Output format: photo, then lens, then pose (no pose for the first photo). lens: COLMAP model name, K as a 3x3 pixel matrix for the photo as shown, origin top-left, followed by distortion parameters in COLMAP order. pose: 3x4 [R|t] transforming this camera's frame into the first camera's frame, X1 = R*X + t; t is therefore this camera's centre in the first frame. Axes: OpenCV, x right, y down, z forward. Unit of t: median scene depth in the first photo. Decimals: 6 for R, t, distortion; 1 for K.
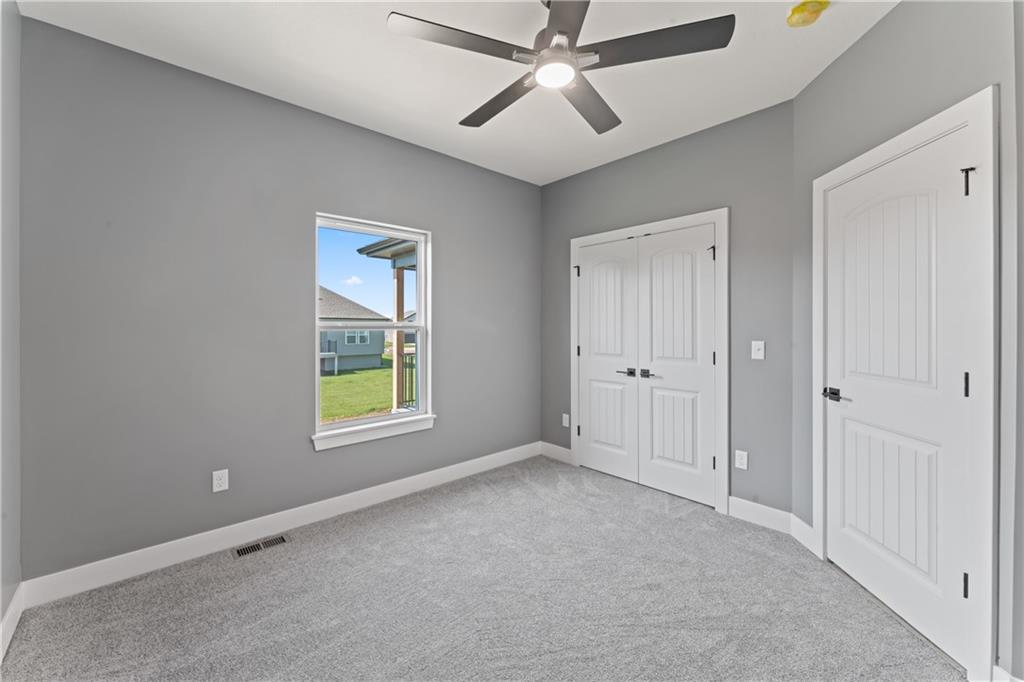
lens RADIAL K [[417.7, 0, 513.0], [0, 417.7, 328.8], [0, 0, 1]] dist [0.000244, -0.000066]
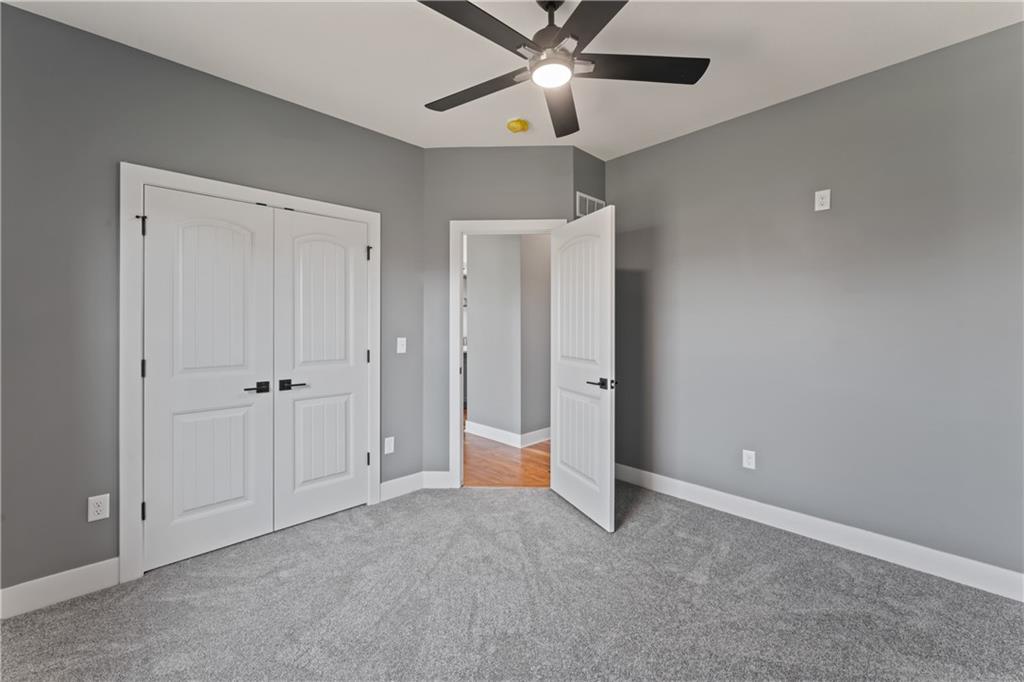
lens RADIAL K [[406.3, 0, 511.4], [0, 406.3, 324.8], [0, 0, 1]] dist [0.000787, 0.000191]
pose [[-0.020632, 0.002994, 0.999783, -0.486633], [0.007733, 0.999966, -0.002835, -0.000804], [-0.999757, 0.007673, -0.020655, 0.628129]]
